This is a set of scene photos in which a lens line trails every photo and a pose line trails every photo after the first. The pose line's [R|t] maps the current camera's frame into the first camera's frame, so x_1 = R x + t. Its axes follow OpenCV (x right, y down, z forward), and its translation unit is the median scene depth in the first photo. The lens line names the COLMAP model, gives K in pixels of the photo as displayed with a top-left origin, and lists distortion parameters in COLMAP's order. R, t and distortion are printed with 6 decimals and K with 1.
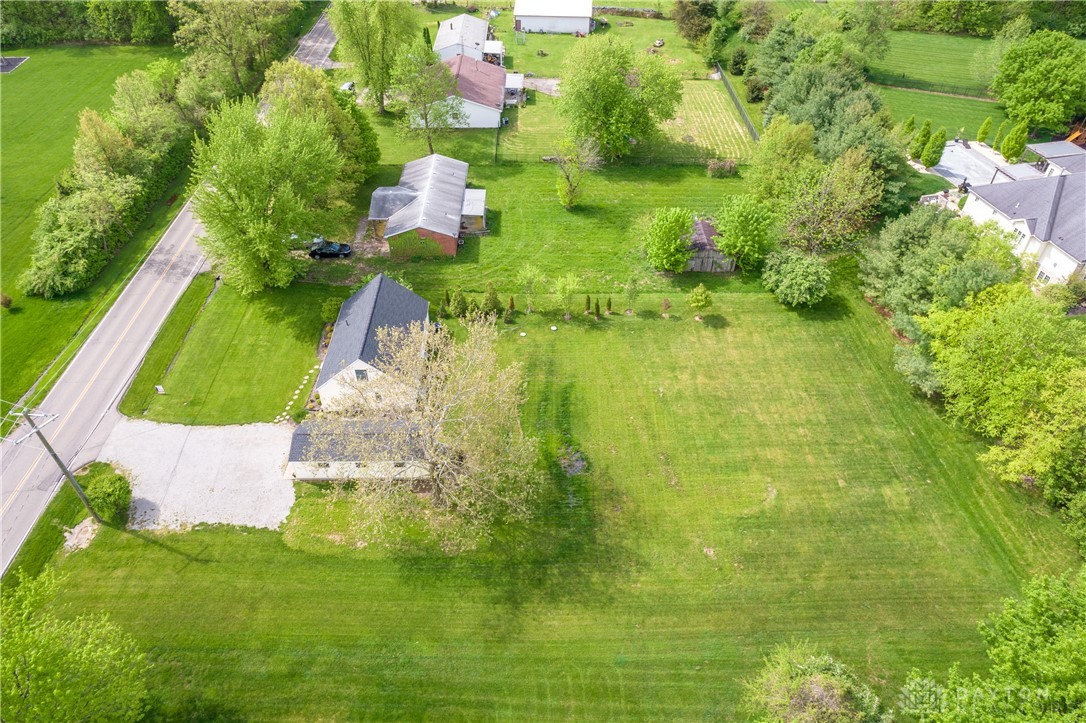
lens RADIAL K [[701.4, 0, 543.0], [0, 701.4, 361.5], [0, 0, 1]] dist [-0.075010, 0.079429]
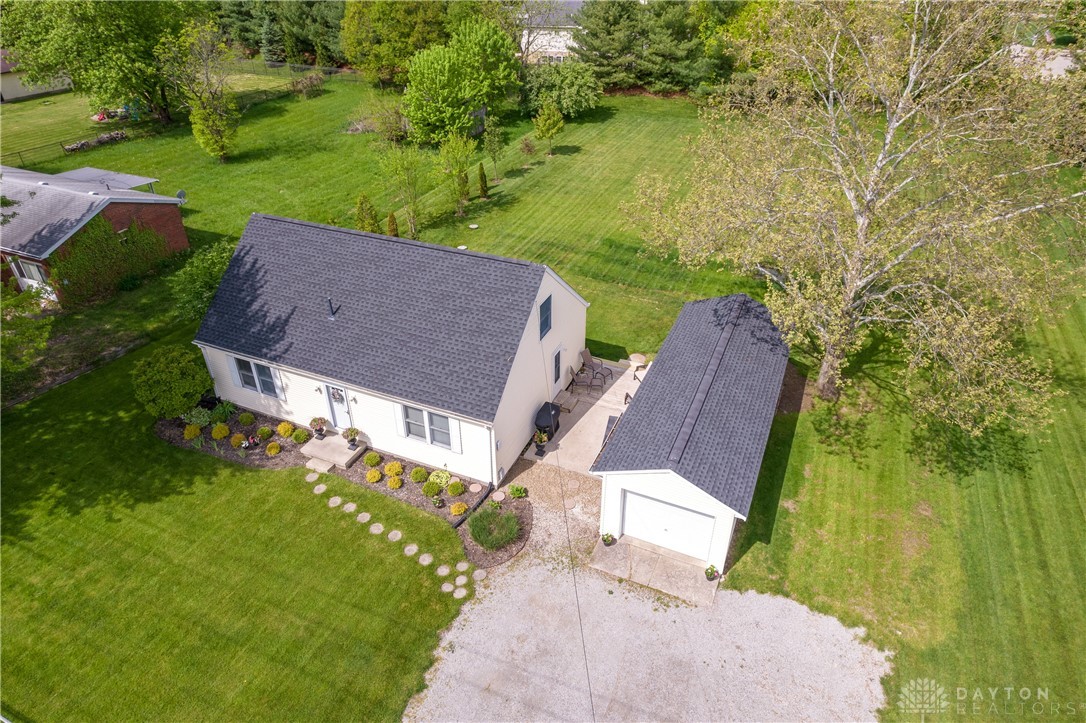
lens RADIAL K [[701.4, 0, 543.0], [0, 701.4, 361.5], [0, 0, 1]] dist [-0.075010, 0.079429]
pose [[0.416119, -0.499603, 0.759765, -0.572892], [0.617365, 0.768674, 0.167334, -0.026507], [-0.667612, 0.399422, 0.628297, 0.756081]]
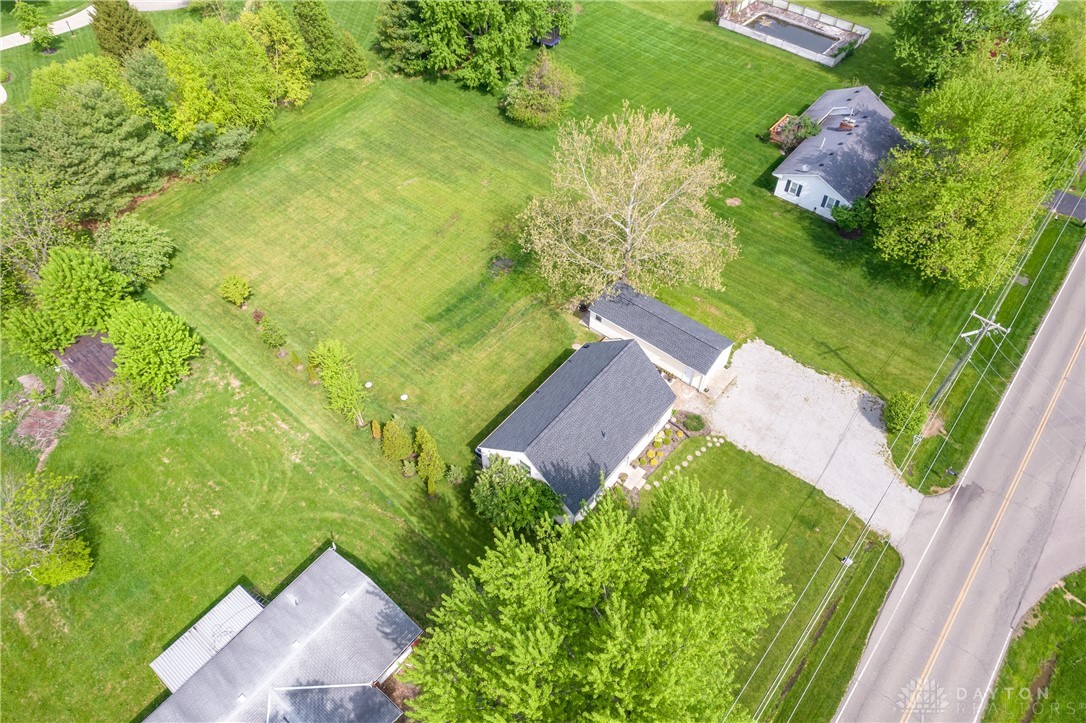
lens RADIAL K [[701.4, 0, 543.0], [0, 701.4, 361.5], [0, 0, 1]] dist [-0.075010, 0.079429]
pose [[-0.761835, -0.505914, 0.404547, -0.529622], [0.434782, 0.063584, 0.898288, -0.807359], [-0.480180, 0.860237, 0.171521, 0.901337]]
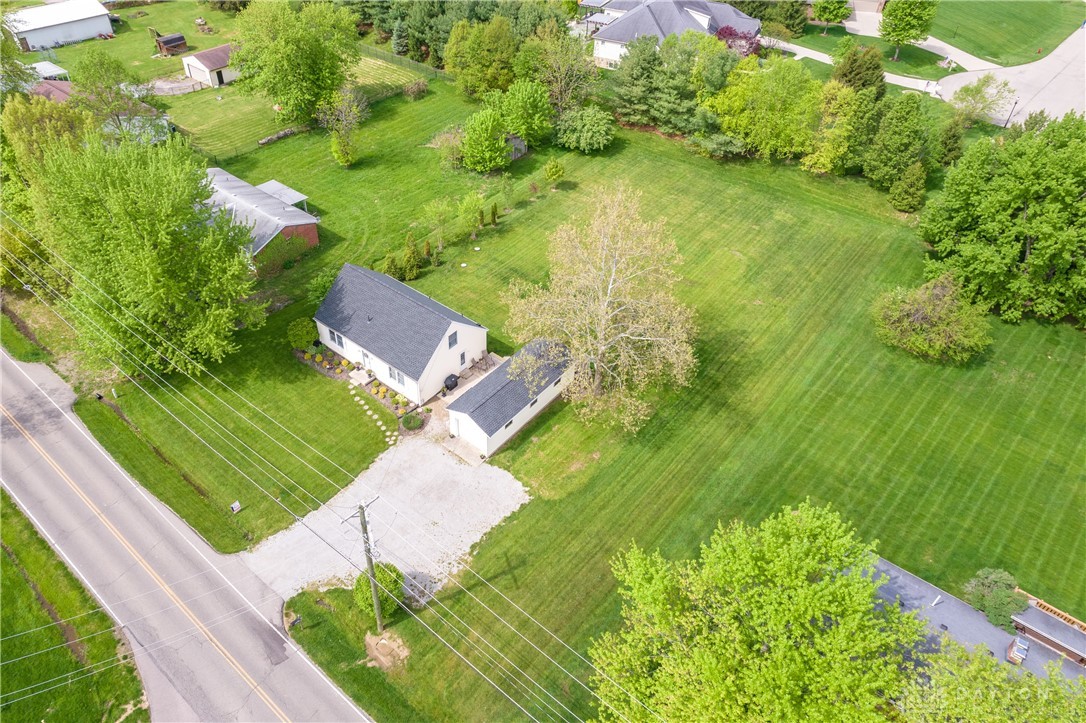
lens RADIAL K [[744.7, 0, 492.6], [0, 744.7, 359.9], [0, 0, 1]] dist [-0.080151, 0.089315]
pose [[0.657716, -0.499558, 0.563783, -0.788350], [0.507319, 0.847022, 0.158686, -0.084780], [-0.556809, 0.181648, 0.810535, 0.179031]]
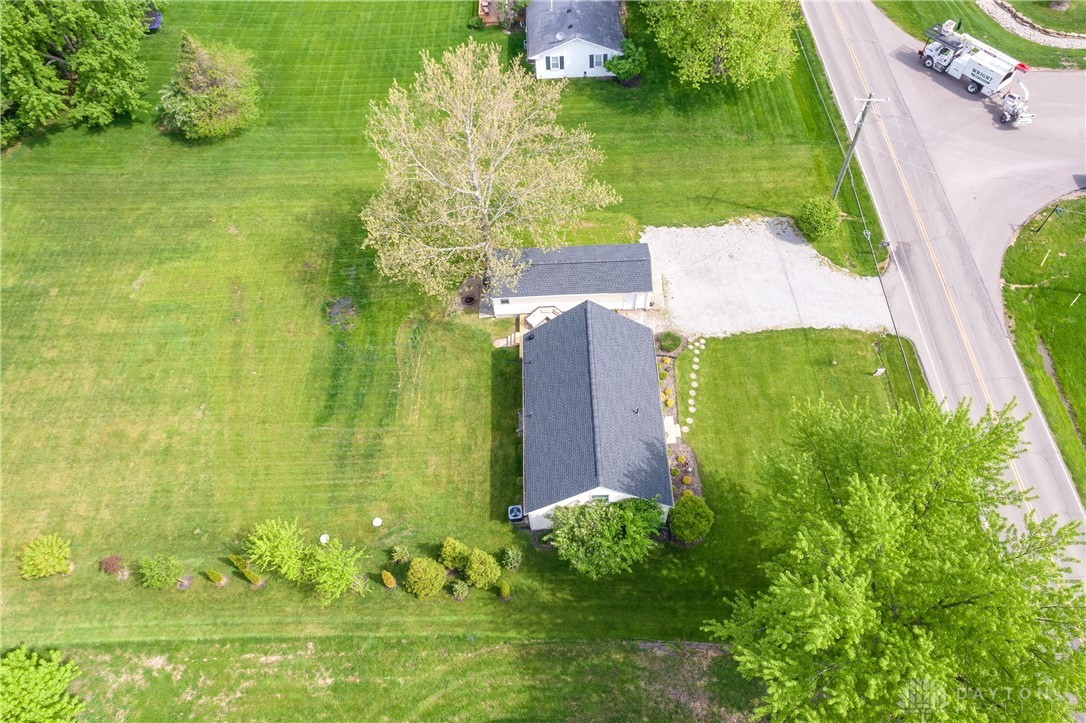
lens RADIAL K [[736.9, 0, 562.6], [0, 736.9, 359.4], [0, 0, 1]] dist [-0.084294, 0.101460]
pose [[-0.999803, 0.018344, -0.007626, -0.224206], [-0.010767, -0.177779, 0.984012, -0.763423], [0.016695, 0.983900, 0.177941, 0.894671]]
